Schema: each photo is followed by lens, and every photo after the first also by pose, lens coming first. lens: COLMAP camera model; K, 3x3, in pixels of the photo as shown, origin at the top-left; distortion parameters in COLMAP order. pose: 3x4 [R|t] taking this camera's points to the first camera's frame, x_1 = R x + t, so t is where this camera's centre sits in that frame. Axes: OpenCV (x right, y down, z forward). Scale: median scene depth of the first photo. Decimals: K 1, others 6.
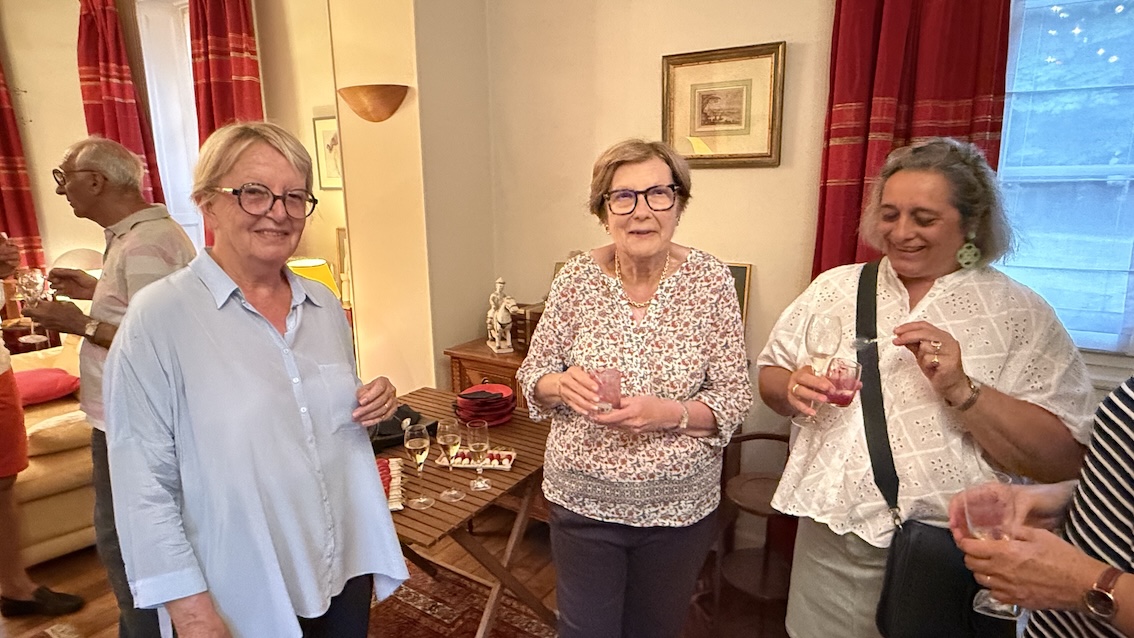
lens RADIAL K [[647.9, 0, 555.3], [0, 647.9, 327.2], [0, 0, 1]] dist [-0.008867, 0.000350]
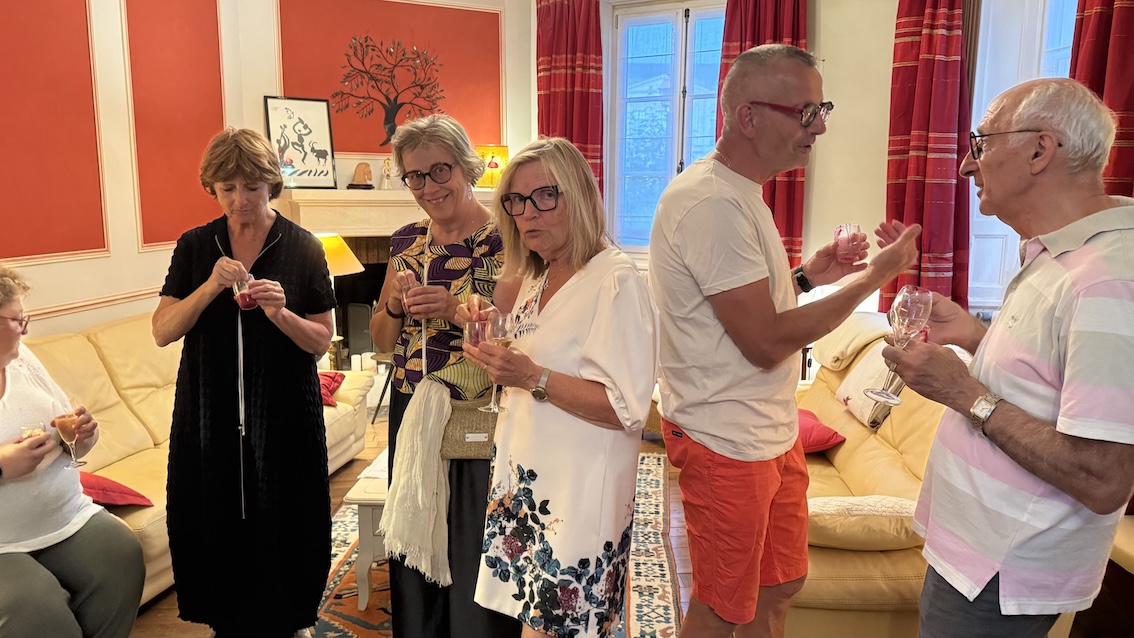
lens RADIAL K [[875.0, 0, 573.4], [0, 875.0, 321.5], [0, 0, 1]] dist [0.035138, -0.060879]
pose [[0.635470, 0.141138, -0.759116, -0.153726], [-0.189979, 0.981508, 0.023450, -0.010640], [0.748388, 0.129314, 0.650533, 0.097017]]
